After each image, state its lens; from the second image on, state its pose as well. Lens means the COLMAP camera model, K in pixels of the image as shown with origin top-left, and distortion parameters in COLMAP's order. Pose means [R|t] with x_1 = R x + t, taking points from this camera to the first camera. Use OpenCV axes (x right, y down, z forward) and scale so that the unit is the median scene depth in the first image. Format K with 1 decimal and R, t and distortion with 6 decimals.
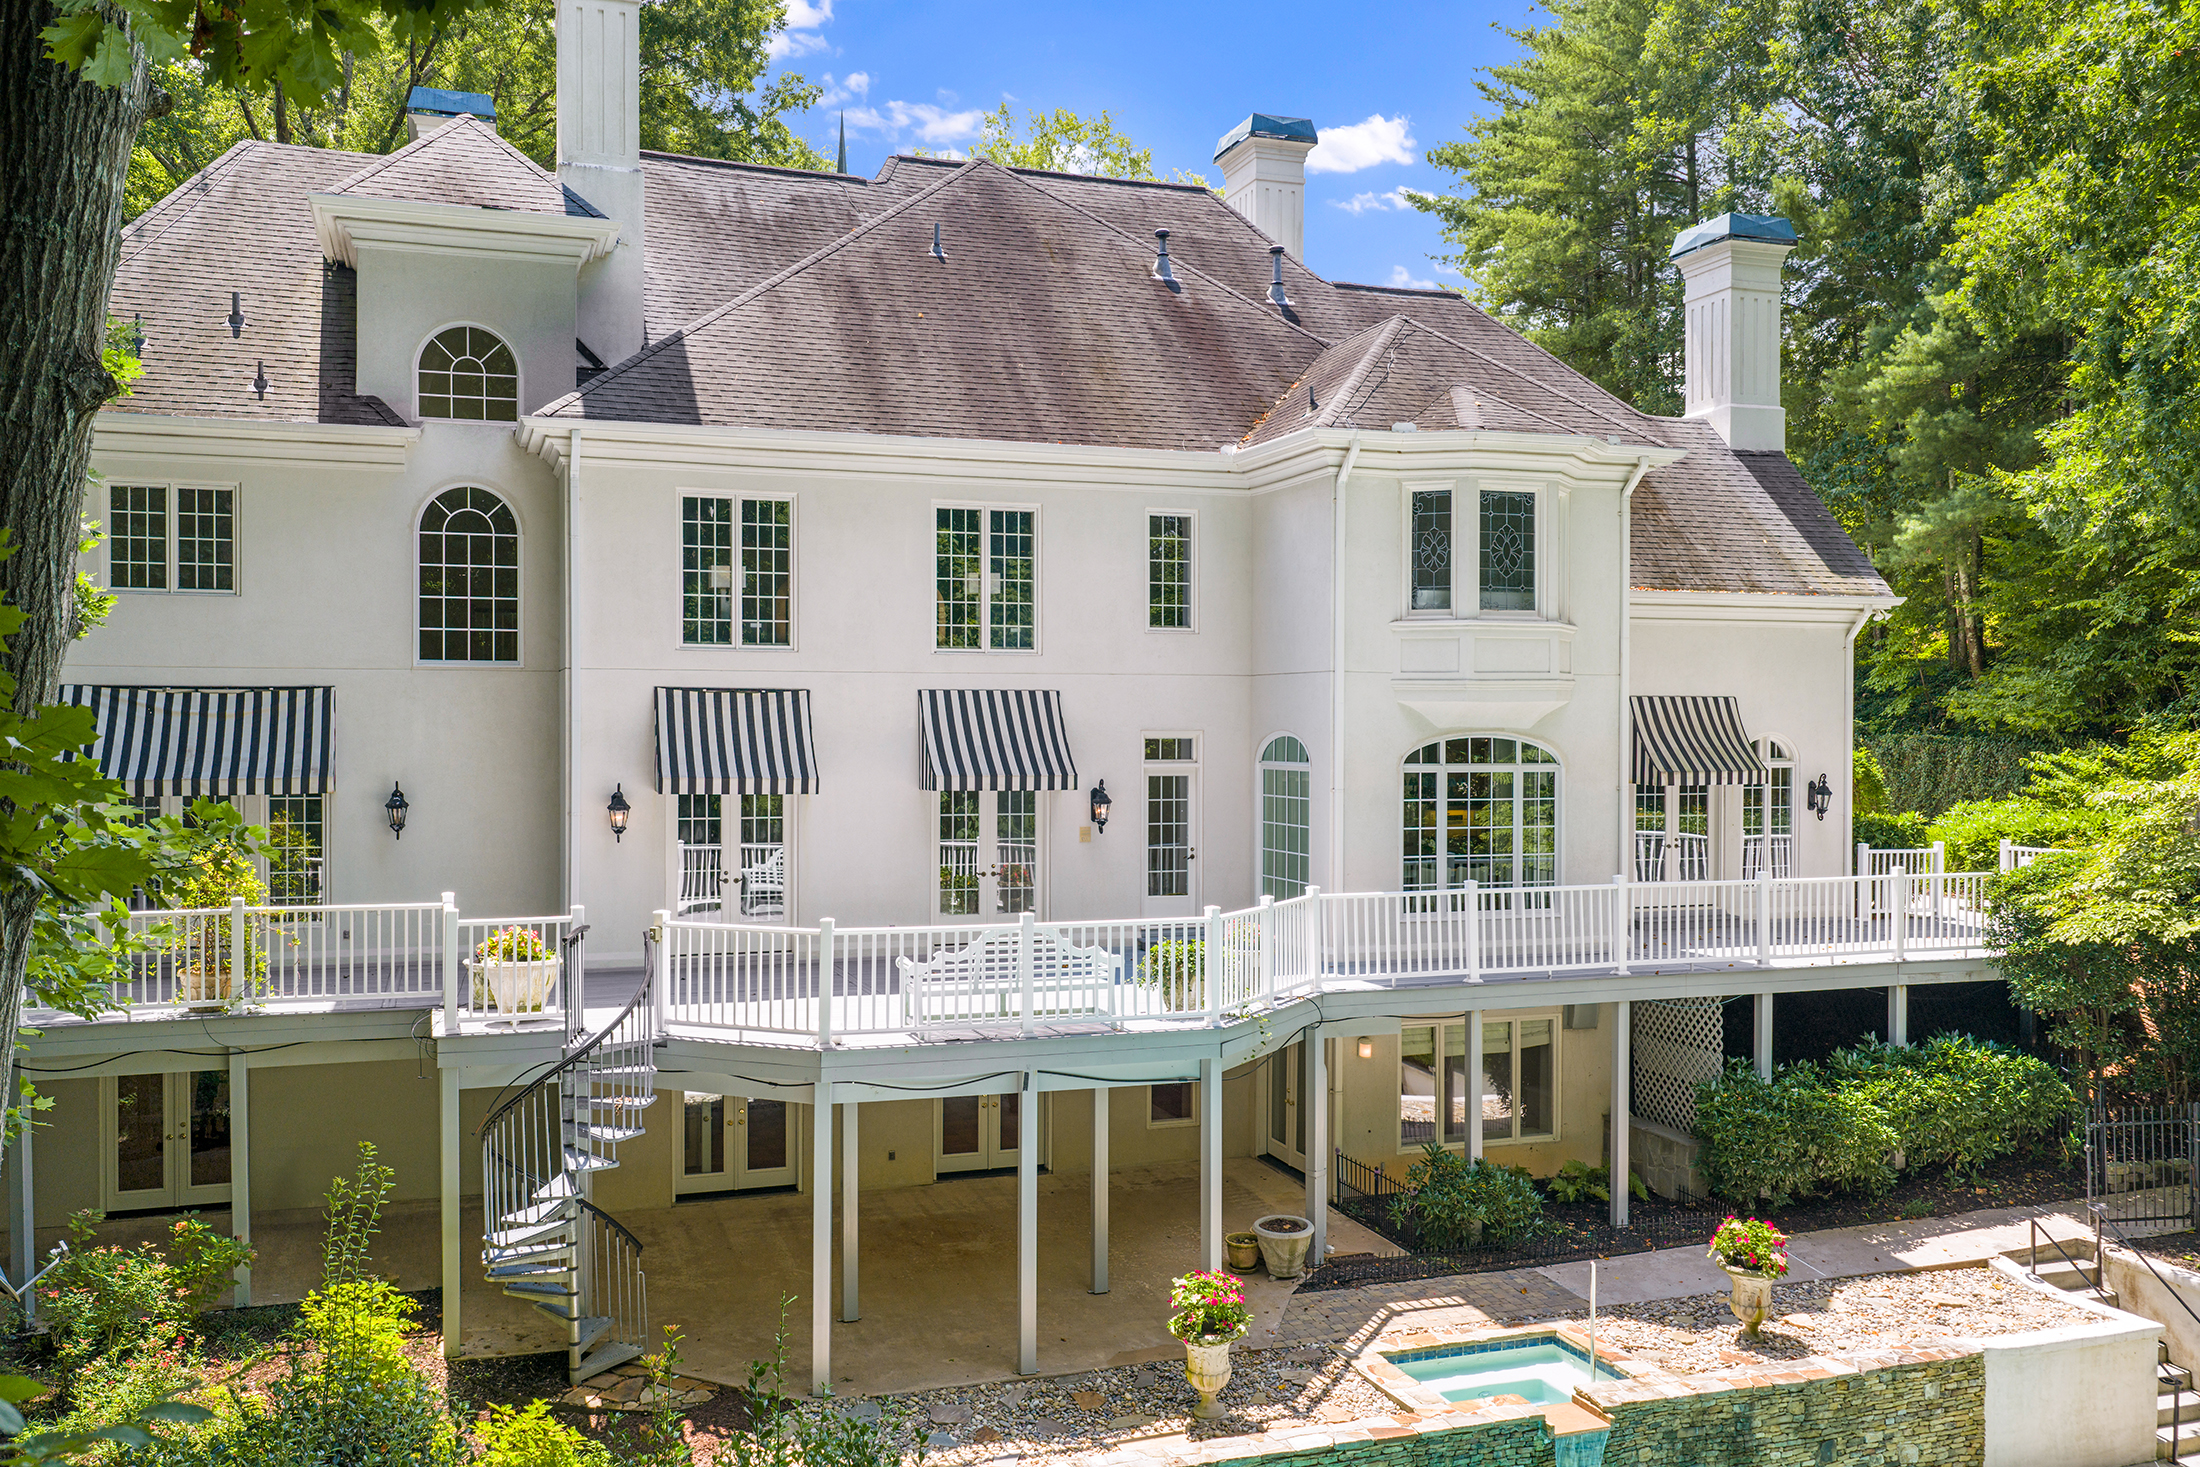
lens RADIAL K [[1769.2, 0, 1099.9], [0, 1769.2, 734.9], [0, 0, 1]] dist [-0.000567, -0.000296]
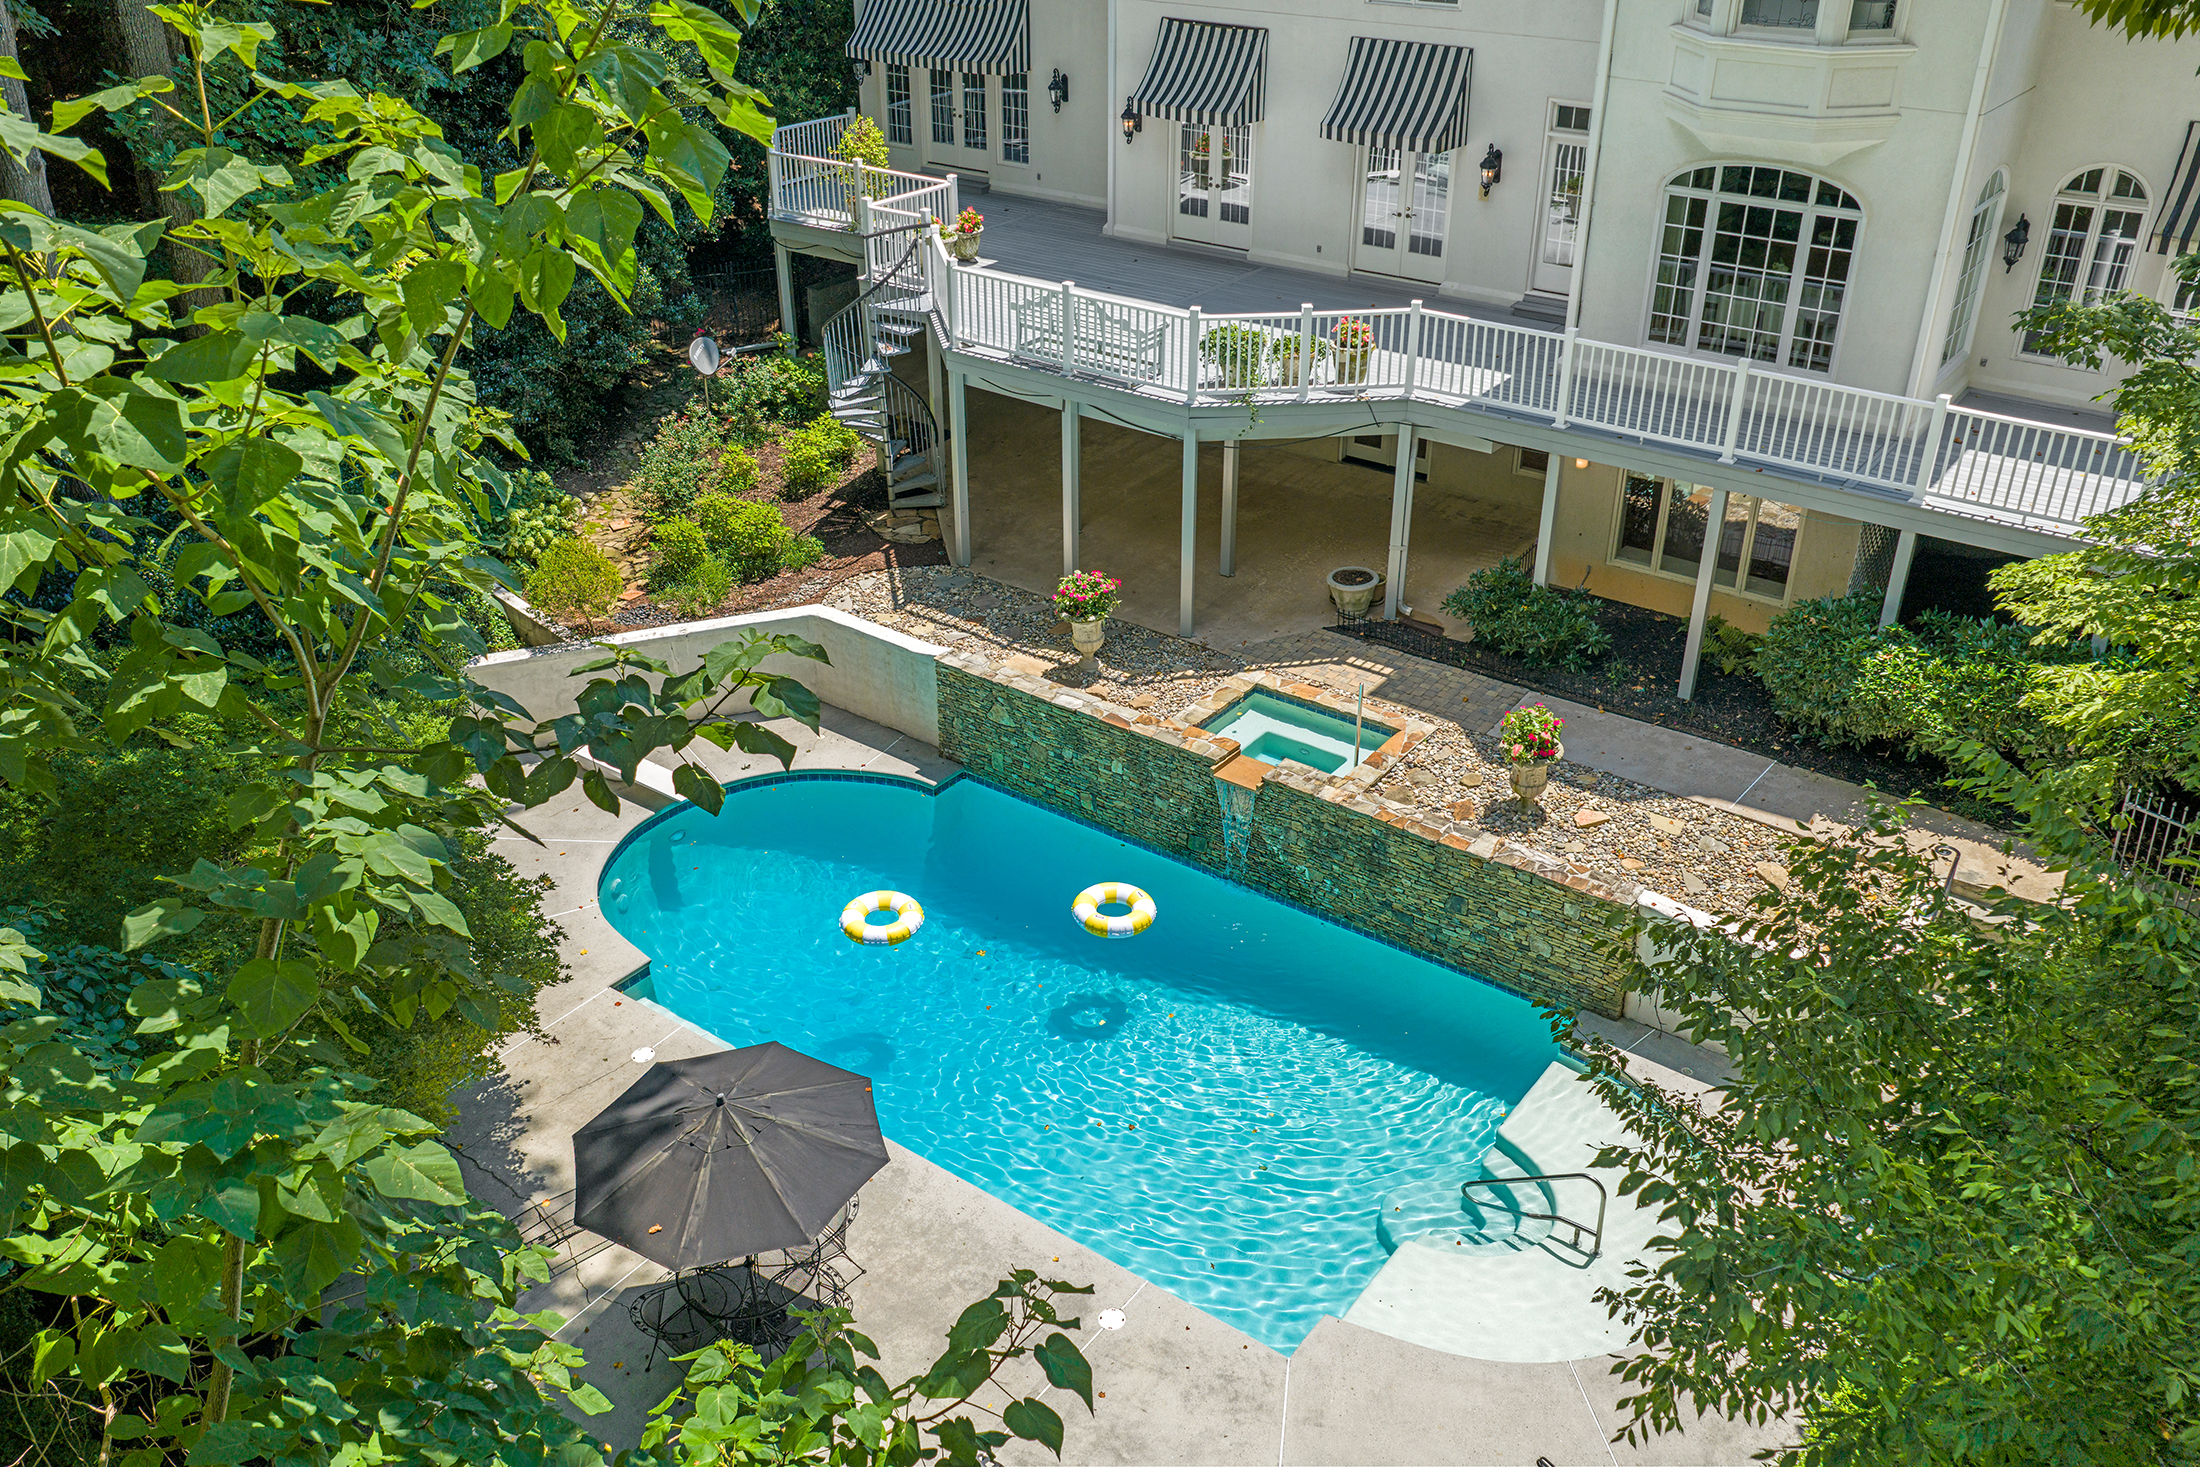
lens RADIAL K [[1769.2, 0, 1099.7], [0, 1769.2, 733.3], [0, 0, 1]] dist [-0.000567, -0.000296]
pose [[0.573219, 0.400495, -0.714859, 0.783797], [0.000811, 0.872138, 0.489260, -0.189310], [0.819402, -0.281033, 0.499601, 0.193227]]
